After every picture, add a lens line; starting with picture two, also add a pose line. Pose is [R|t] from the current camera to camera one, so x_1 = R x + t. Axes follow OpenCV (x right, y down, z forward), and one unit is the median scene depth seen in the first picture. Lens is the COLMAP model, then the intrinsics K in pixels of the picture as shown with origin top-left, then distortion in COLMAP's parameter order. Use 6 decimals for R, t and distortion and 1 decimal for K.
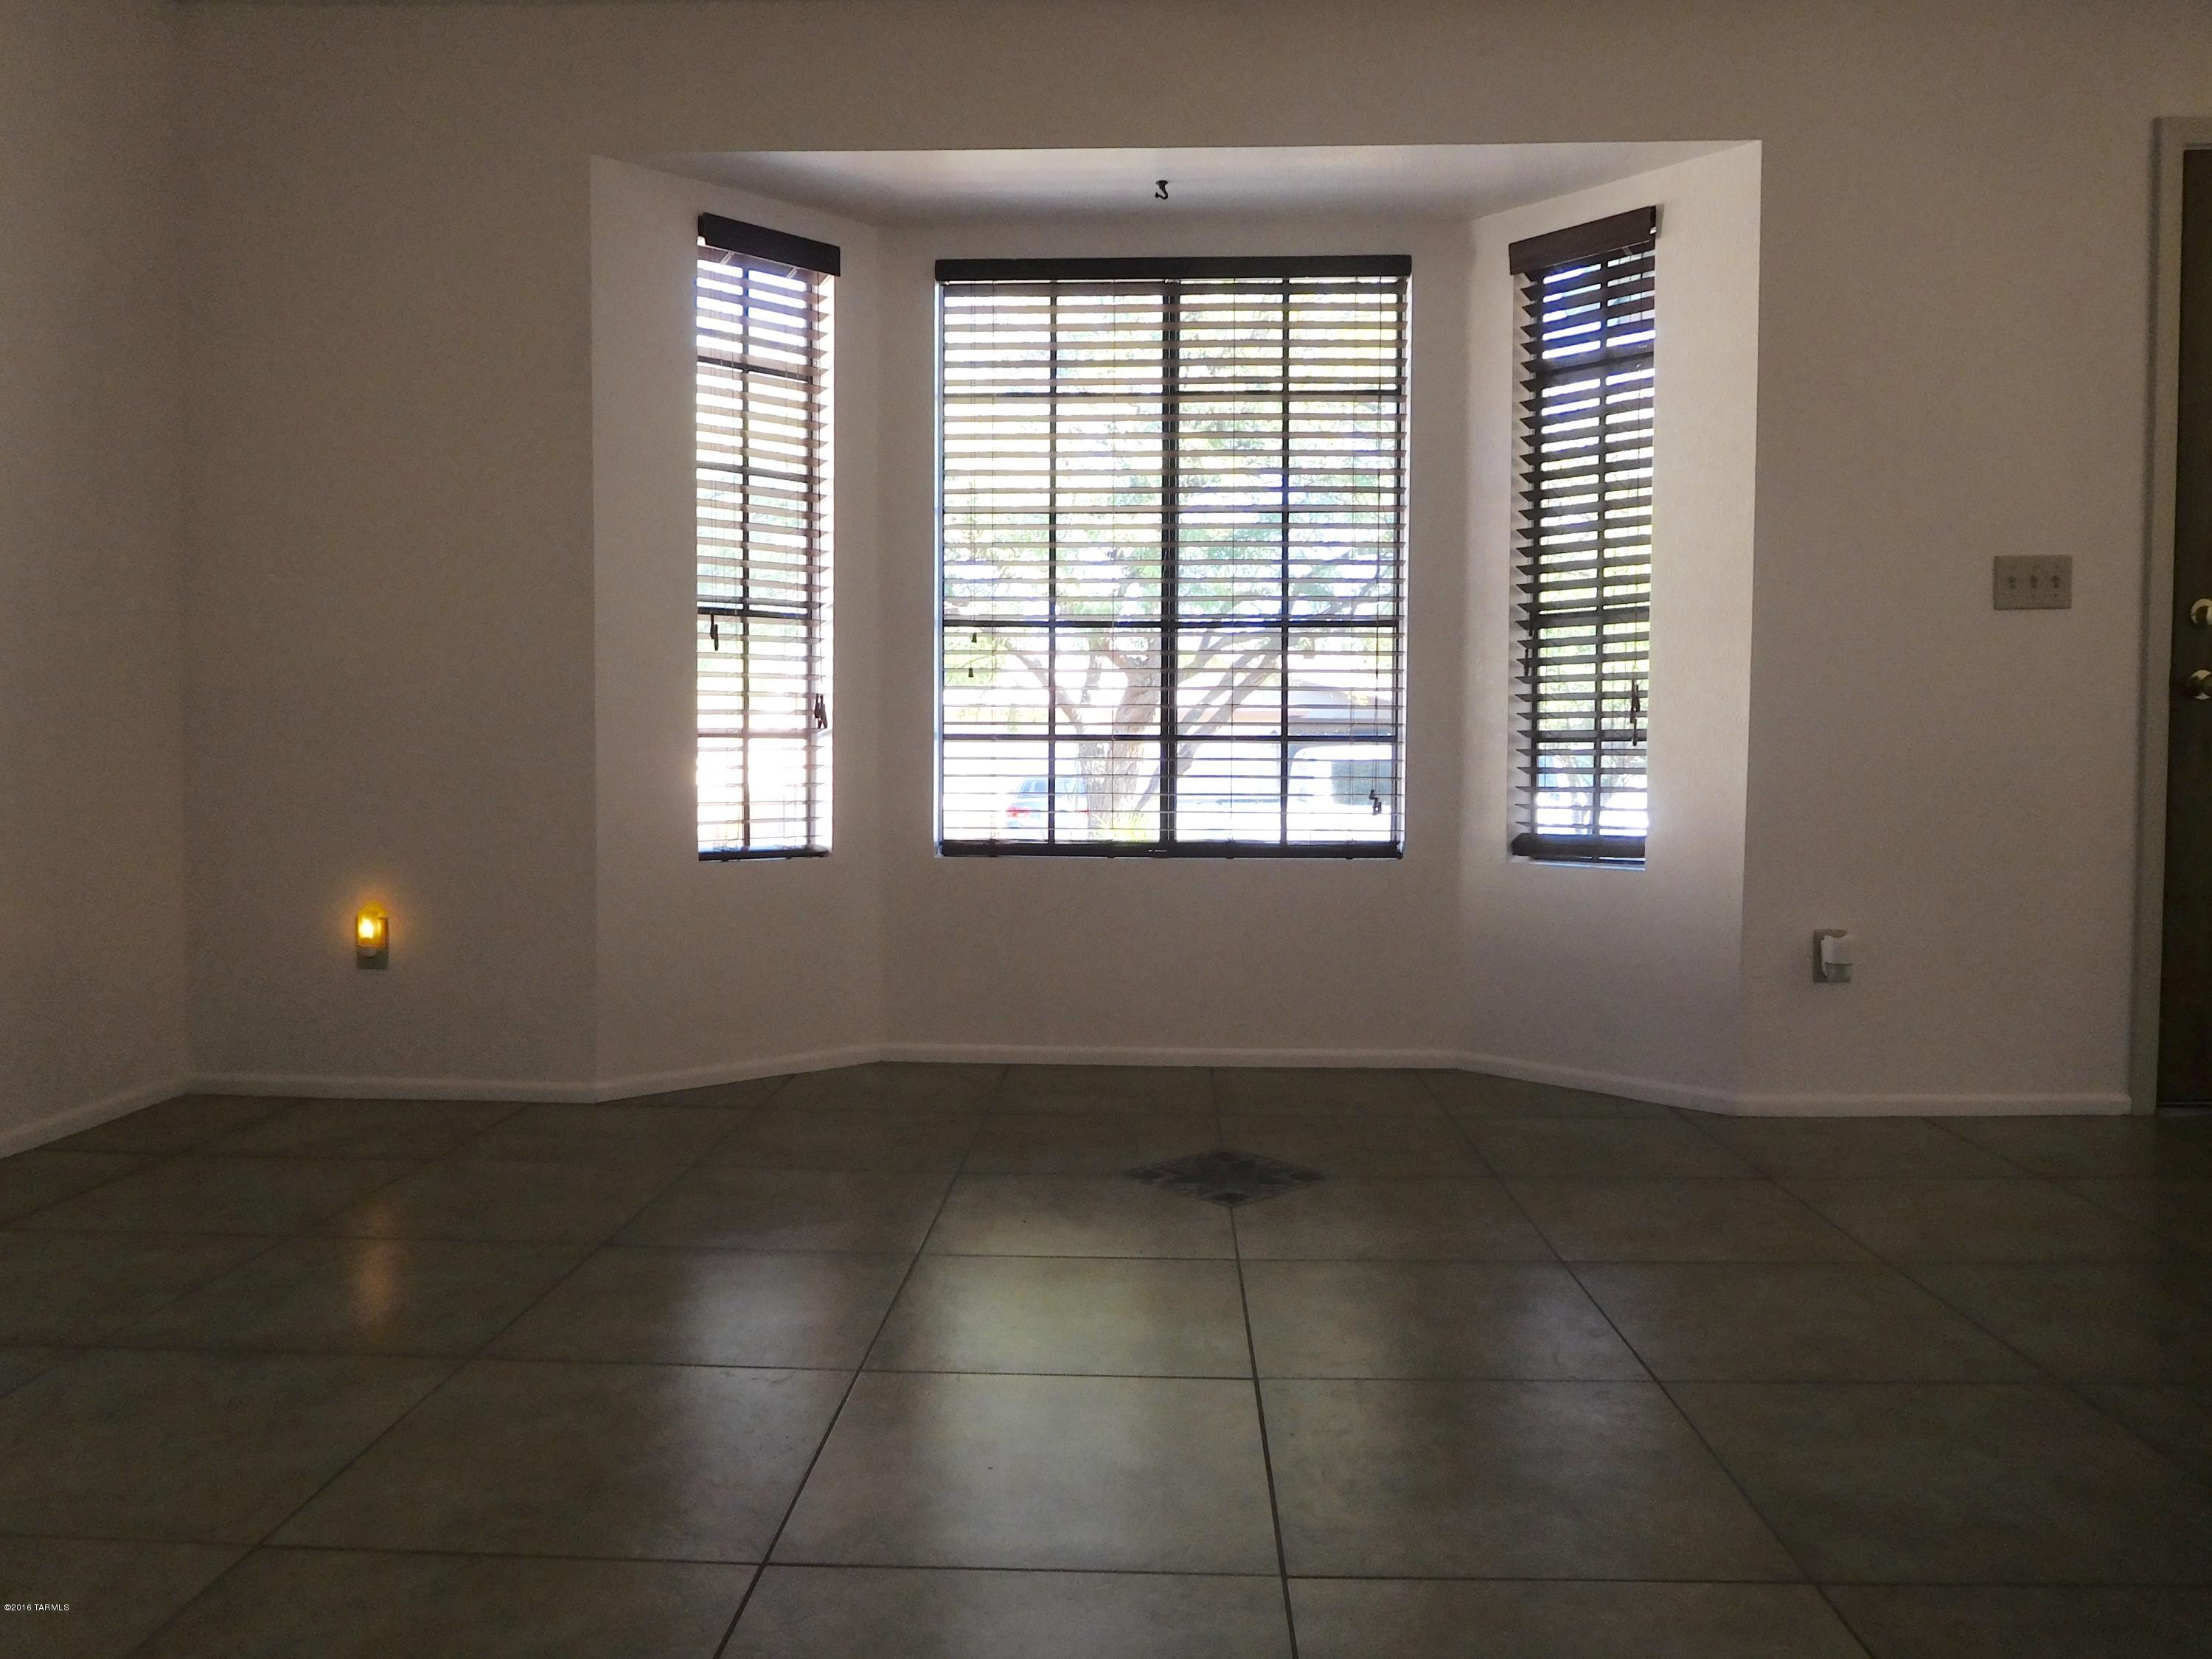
lens RADIAL K [[1637.3, 0, 1103.8], [0, 1637.3, 834.7], [0, 0, 1]] dist [-0.031301, 0.011854]
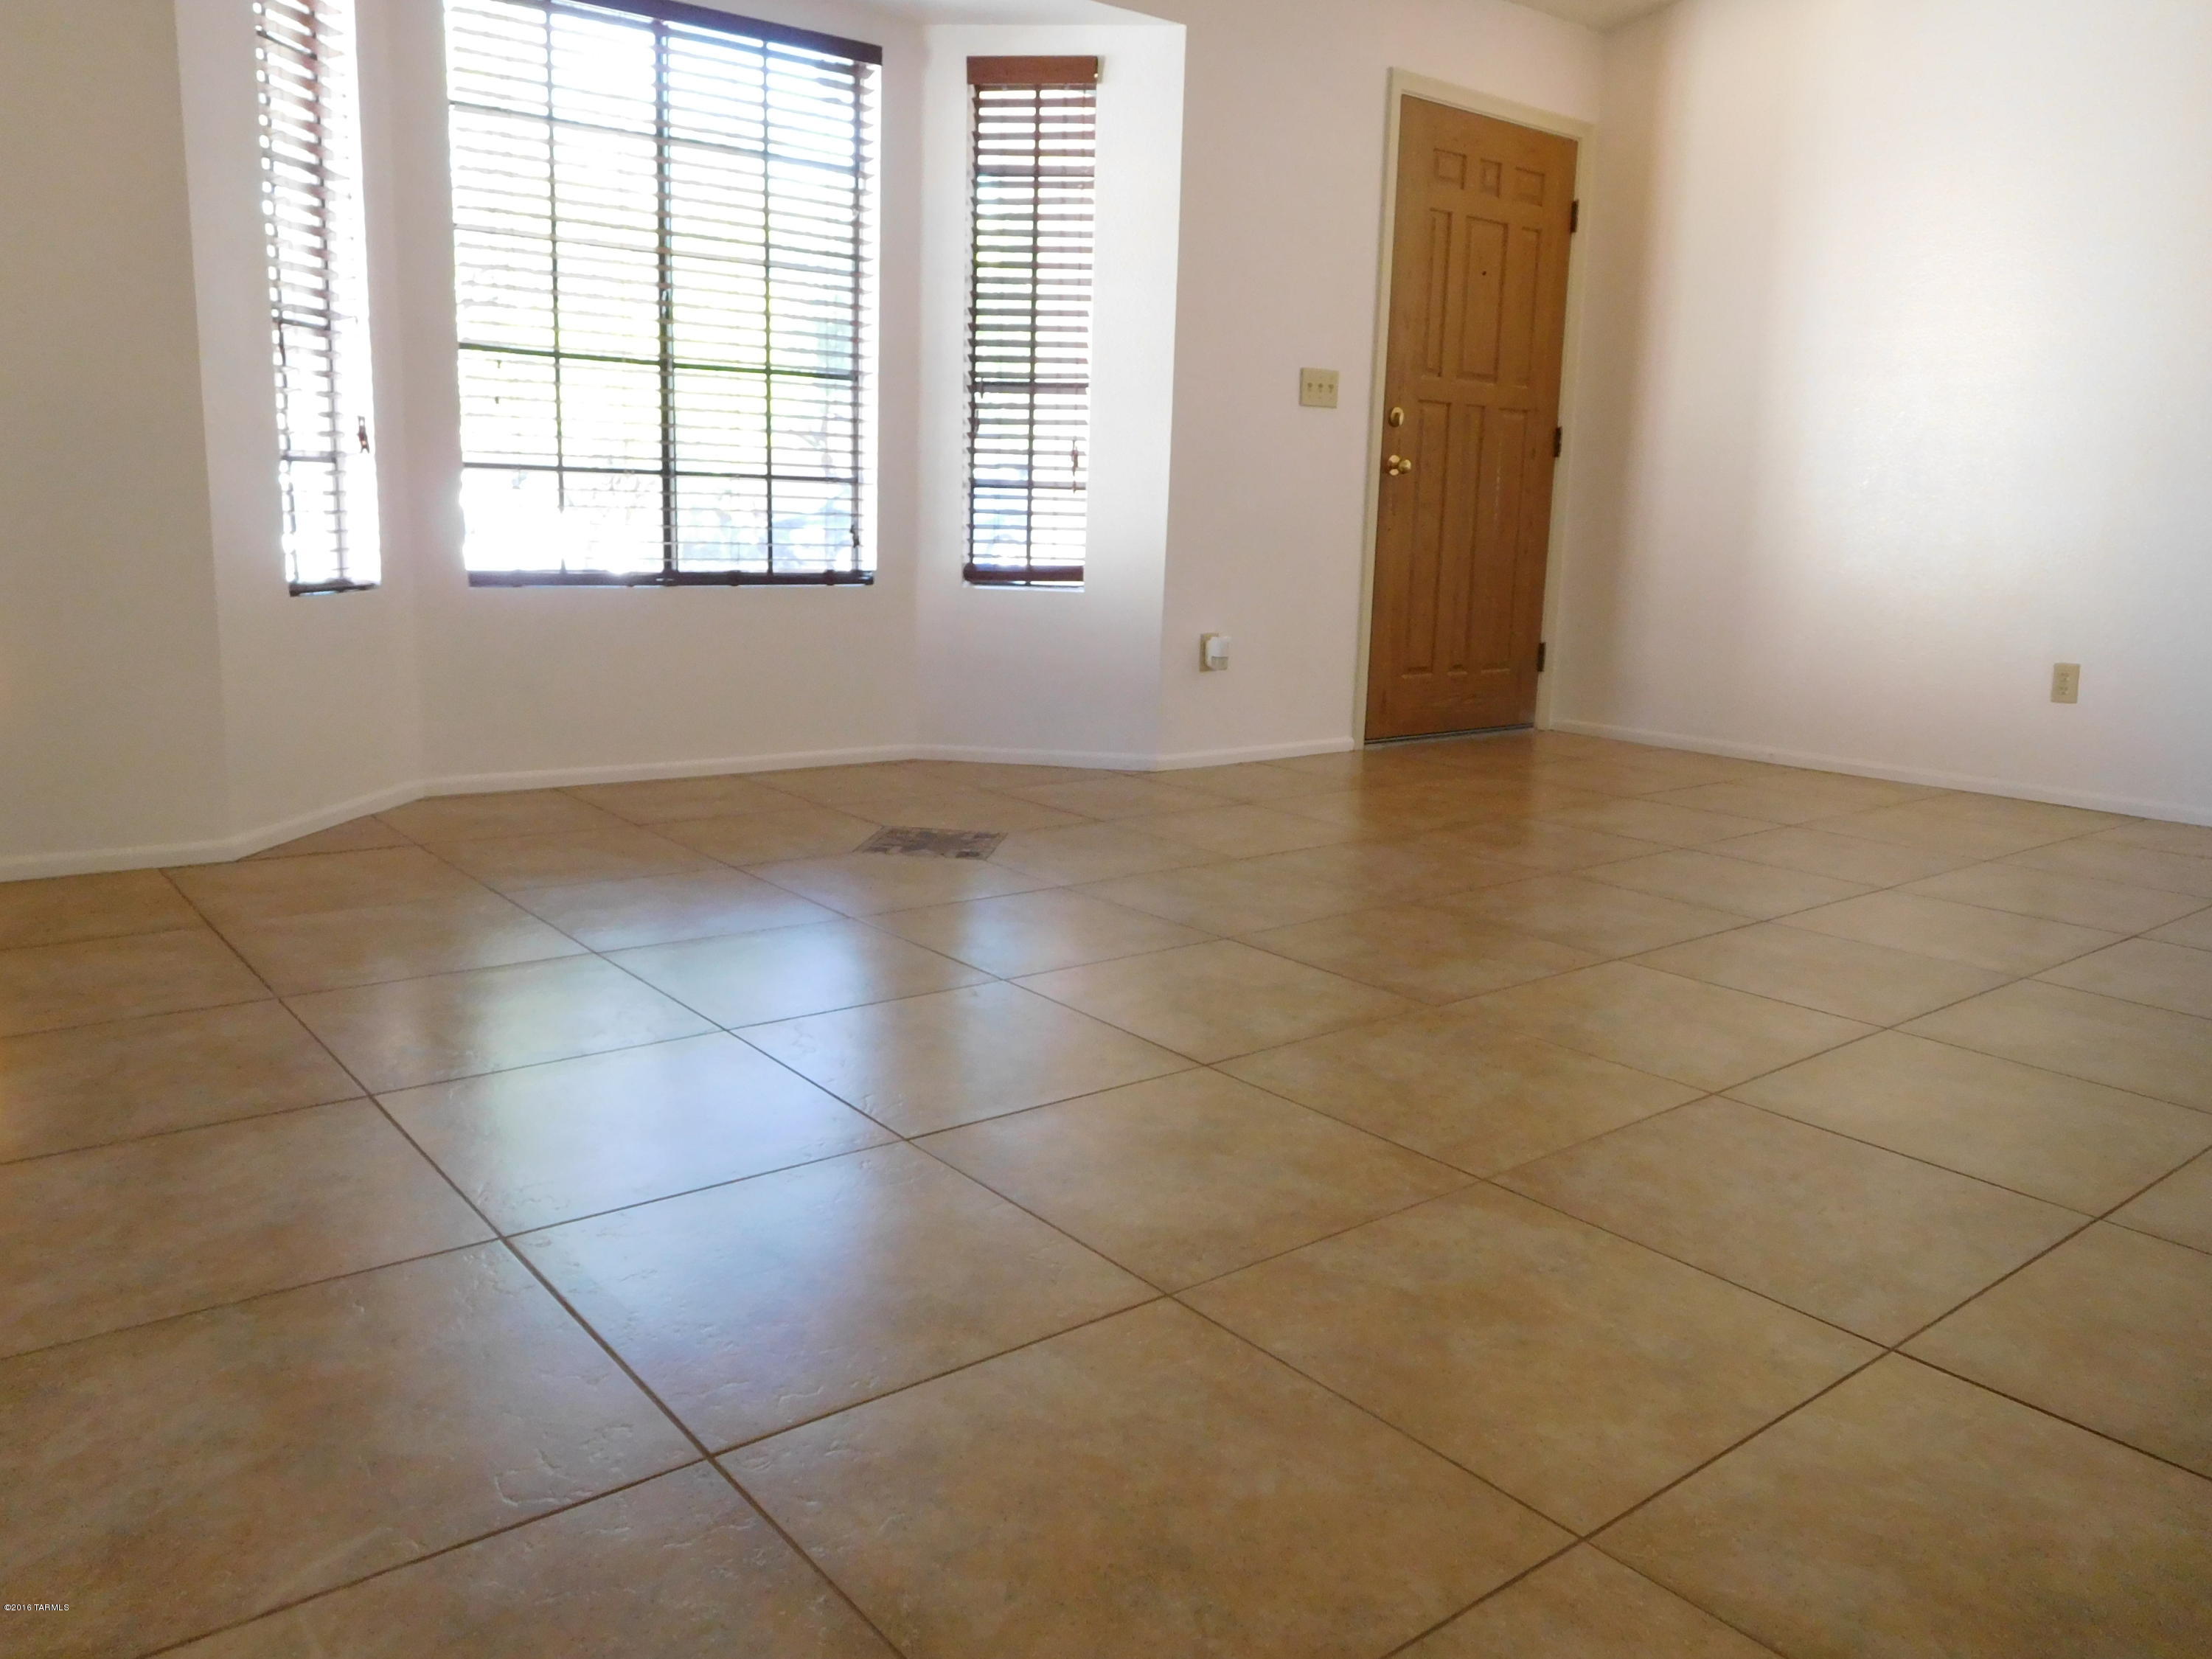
lens RADIAL K [[1637.3, 0, 1109.2], [0, 1637.3, 828.7], [0, 0, 1]] dist [-0.031301, 0.011854]
pose [[0.755985, -0.104311, 0.646224, -0.481341], [0.001681, 0.987528, 0.157437, 0.002668], [-0.654587, -0.117934, 0.746731, -0.008988]]
